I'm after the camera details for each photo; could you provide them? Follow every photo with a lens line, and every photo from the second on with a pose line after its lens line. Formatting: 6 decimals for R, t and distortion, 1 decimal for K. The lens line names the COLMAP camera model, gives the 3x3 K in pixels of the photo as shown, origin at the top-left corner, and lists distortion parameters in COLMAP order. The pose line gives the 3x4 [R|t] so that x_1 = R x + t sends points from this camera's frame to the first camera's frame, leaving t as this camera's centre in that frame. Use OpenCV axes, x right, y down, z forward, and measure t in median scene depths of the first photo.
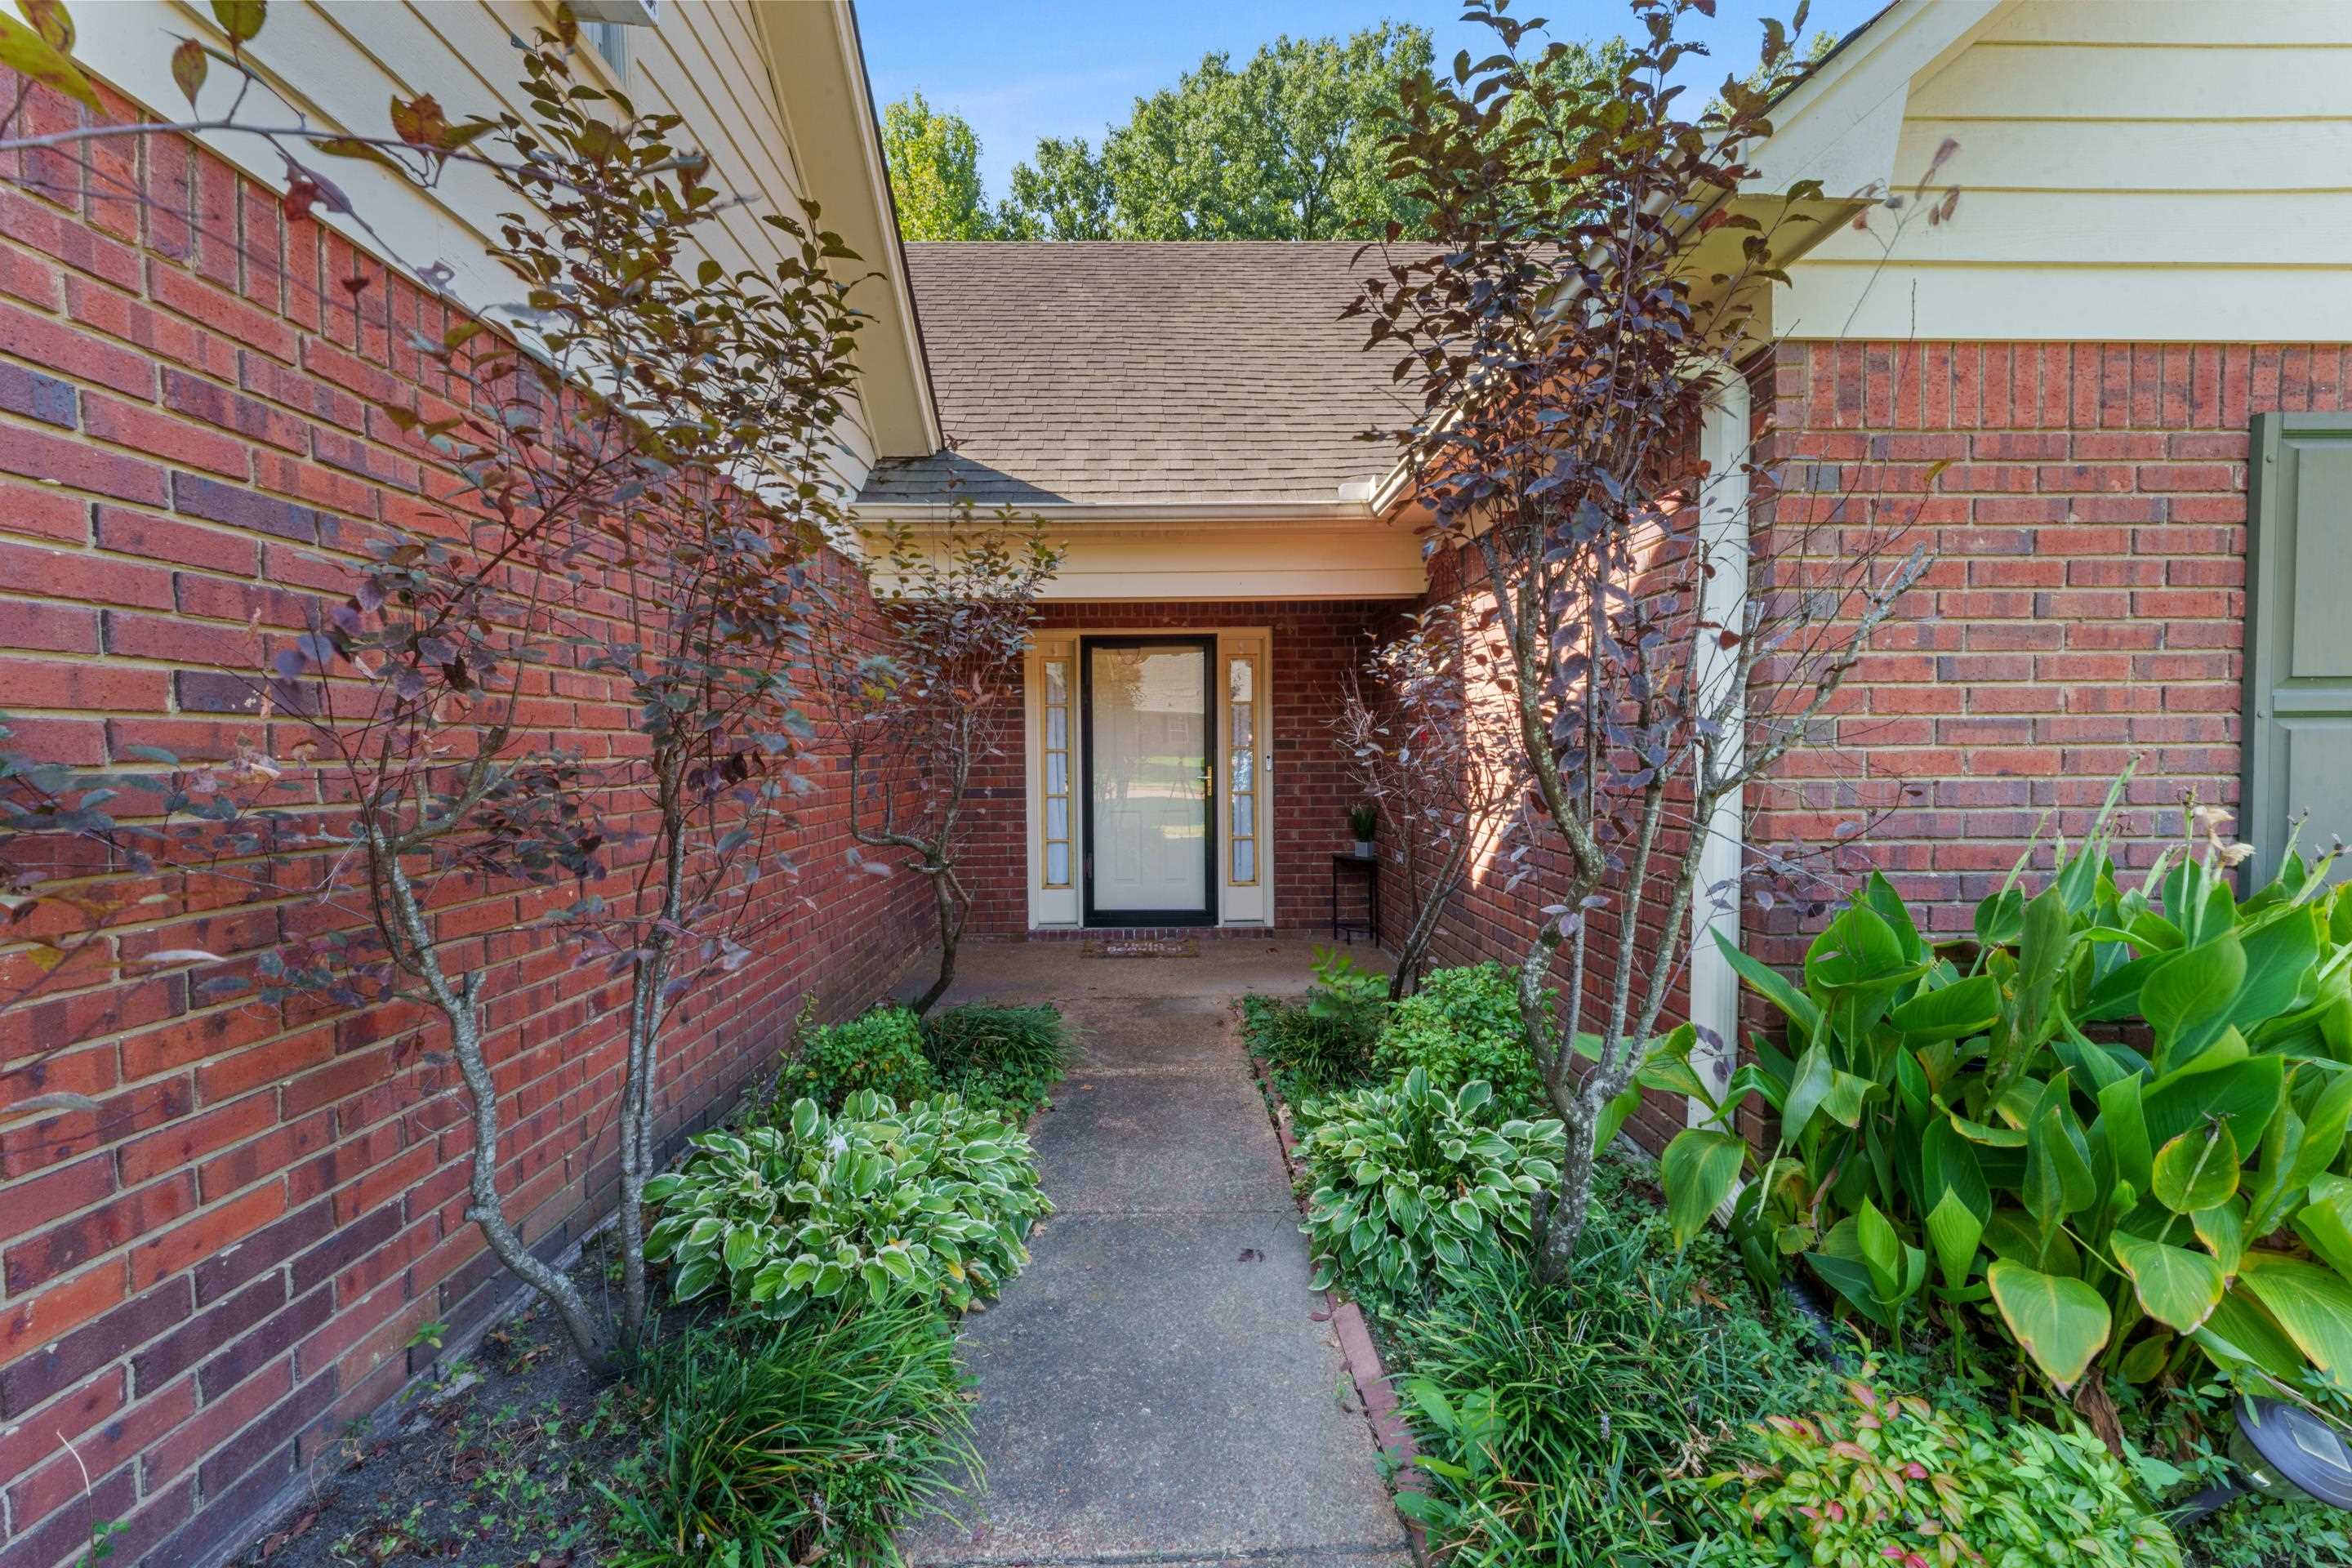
lens RADIAL K [[947.0, 0, 1176.0], [0, 947.0, 784.0], [0, 0, 1]] dist [-0.001735, -0.000258]
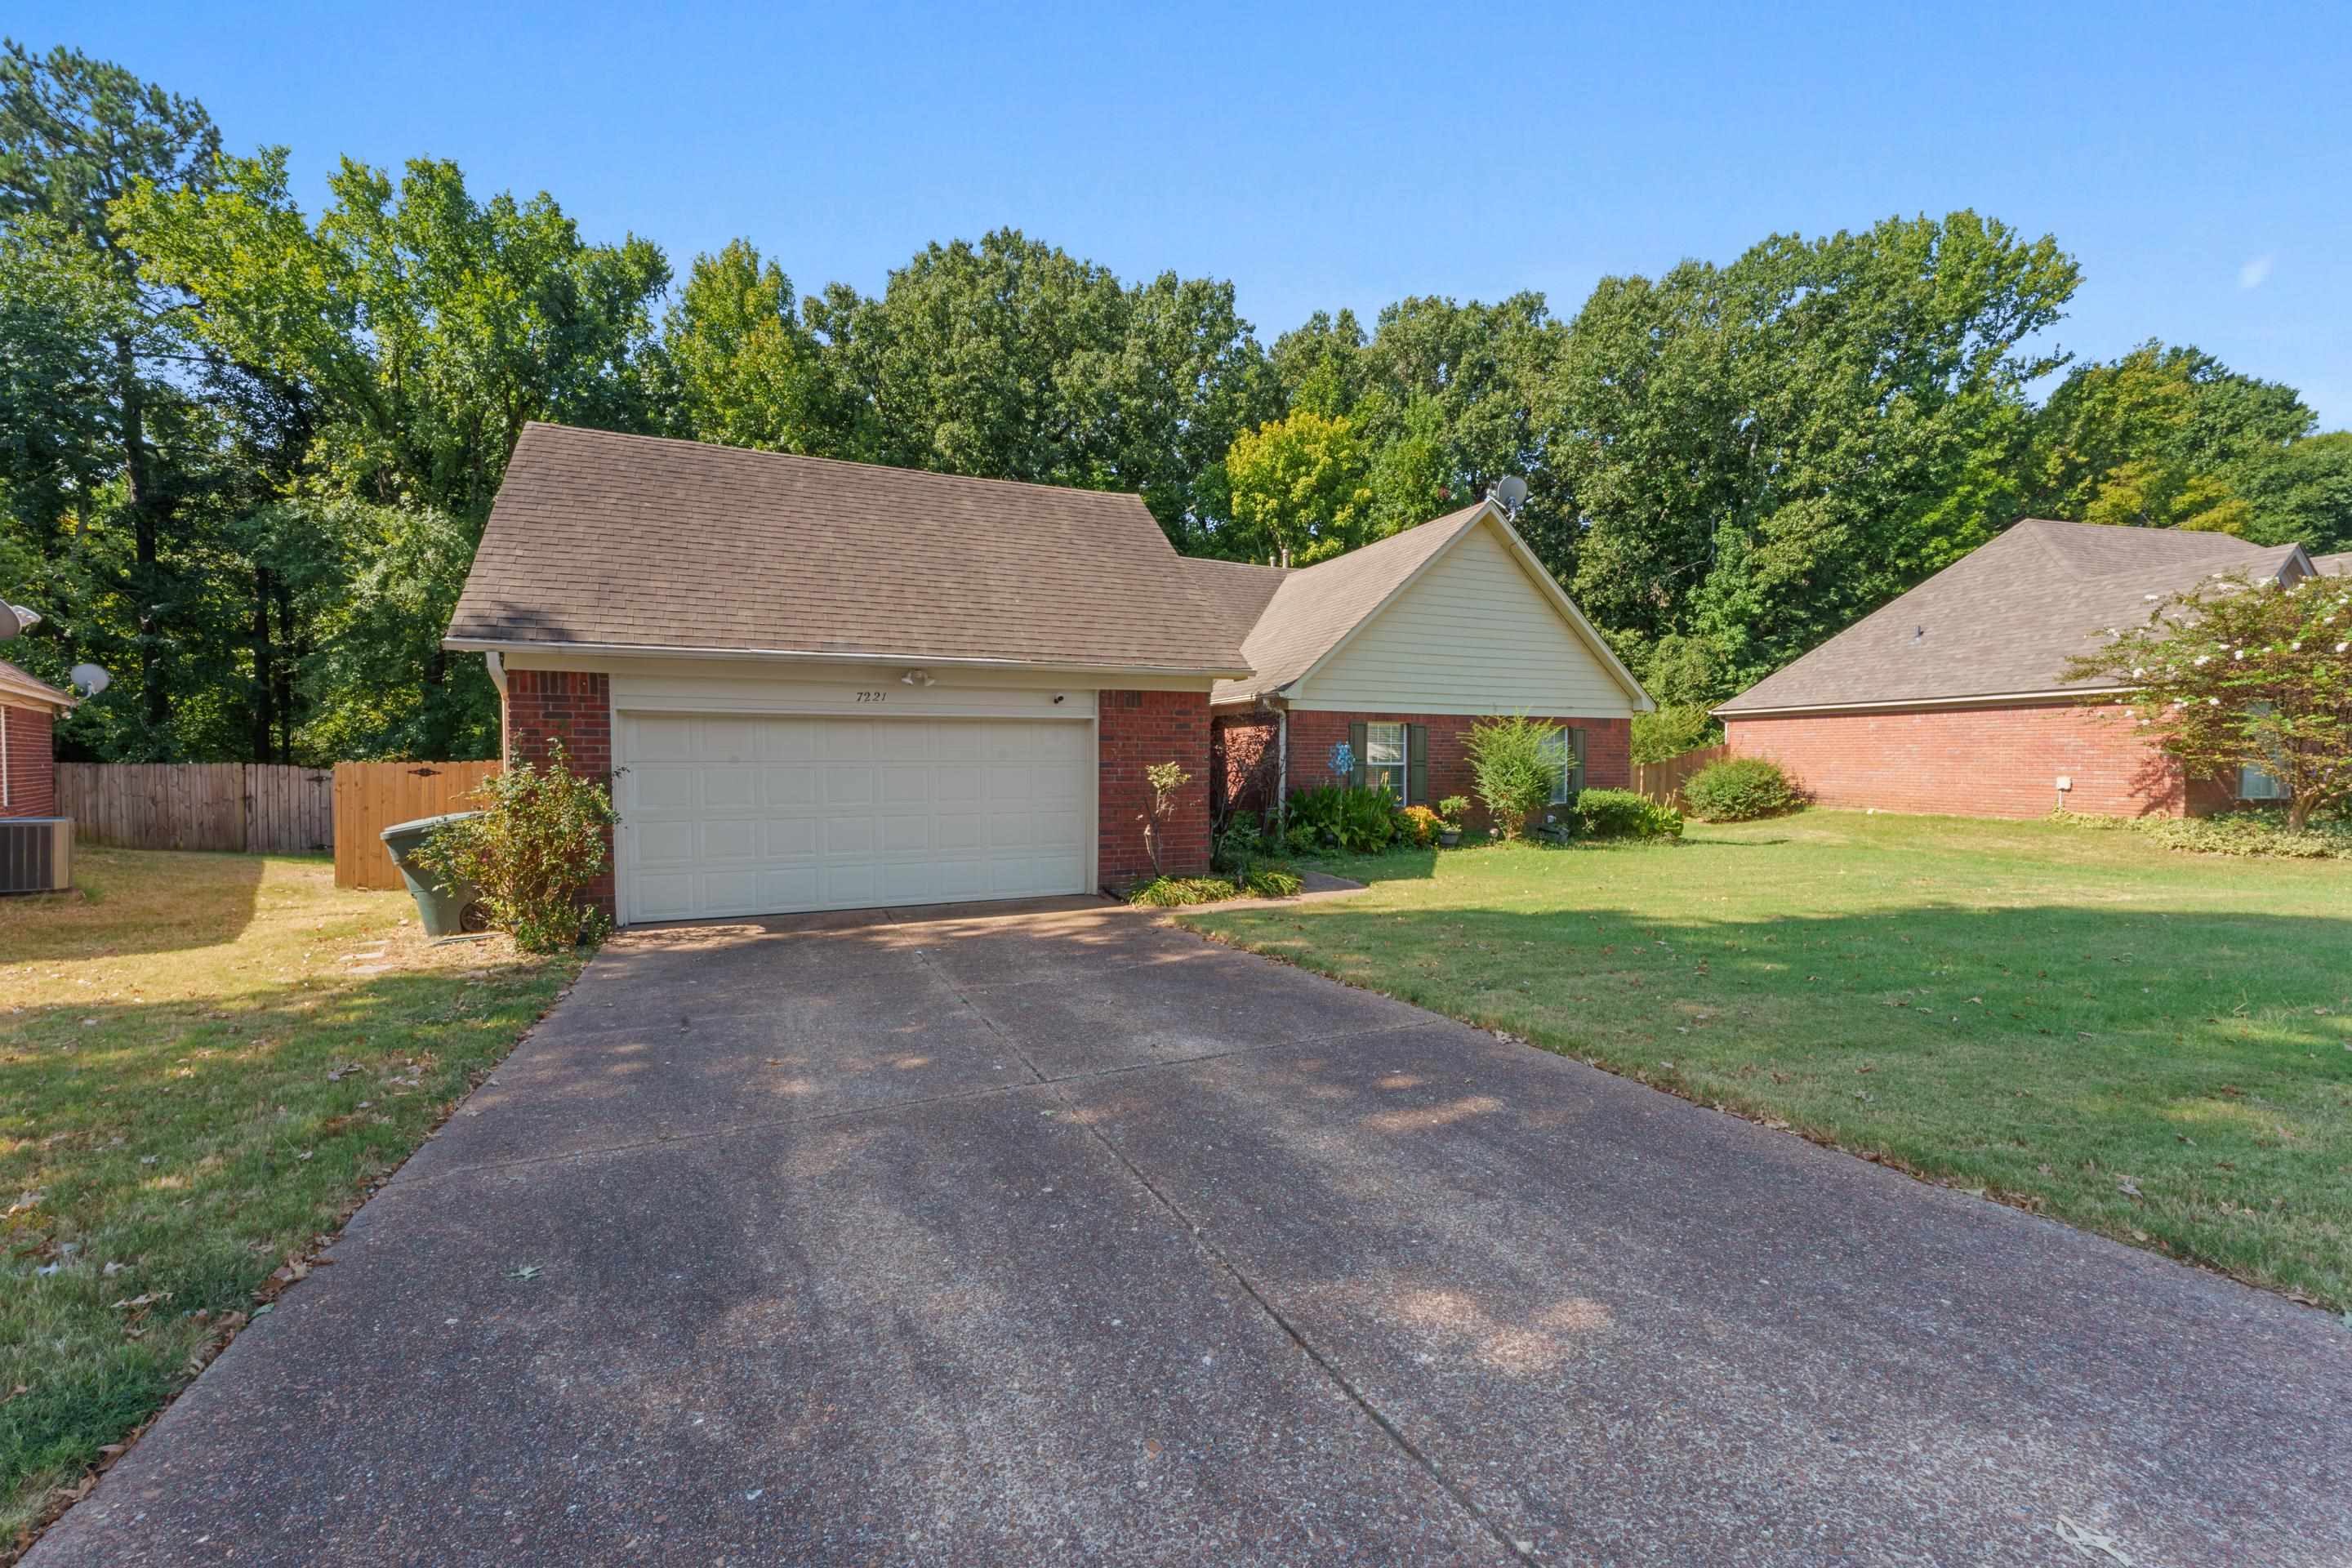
lens RADIAL K [[953.6, 0, 1168.0], [0, 953.6, 771.1], [0, 0, 1]] dist [-0.000691, -0.000302]
pose [[0.919011, 0.017176, 0.393858, -0.900031], [-0.011845, 0.999802, -0.015963, 0.028135], [-0.394054, 0.010005, 0.919033, -1.553638]]
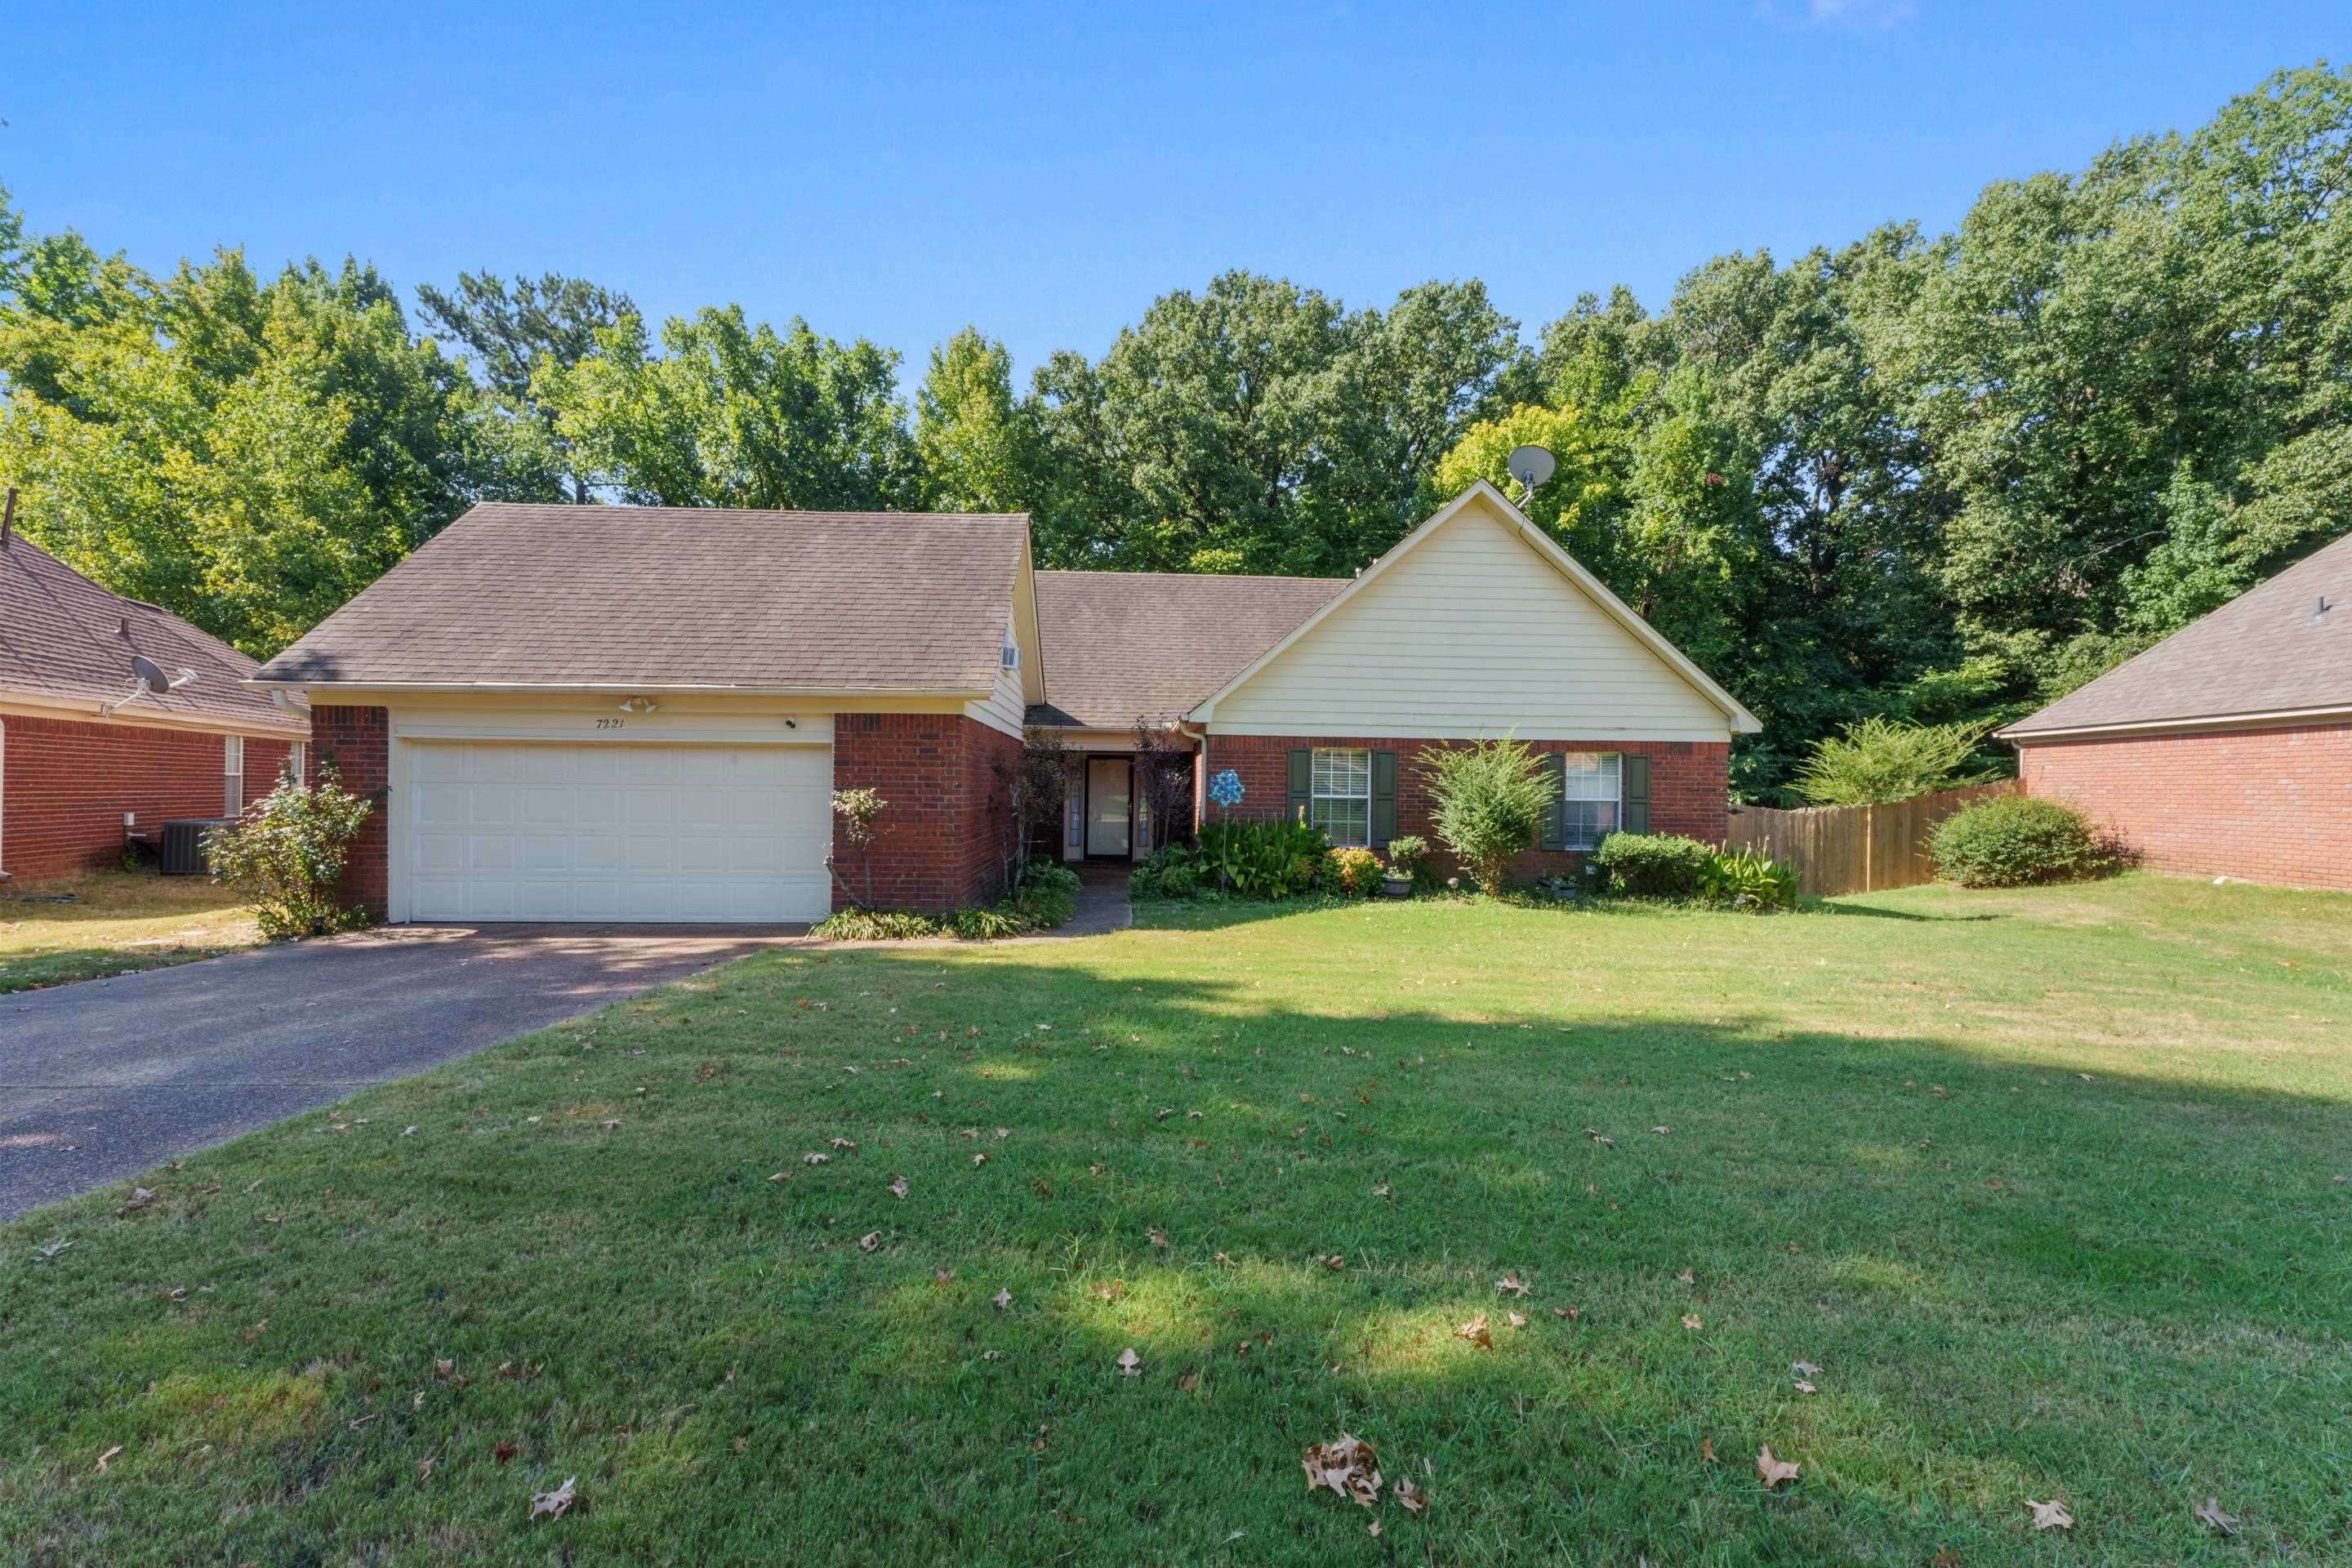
lens RADIAL K [[953.6, 0, 1168.0], [0, 953.6, 771.1], [0, 0, 1]] dist [-0.000691, -0.000302]
pose [[0.999185, 0.034080, 0.021628, 0.069132], [-0.033091, 0.998460, -0.044529, 0.014201], [-0.023112, 0.043777, 0.998774, -1.607865]]
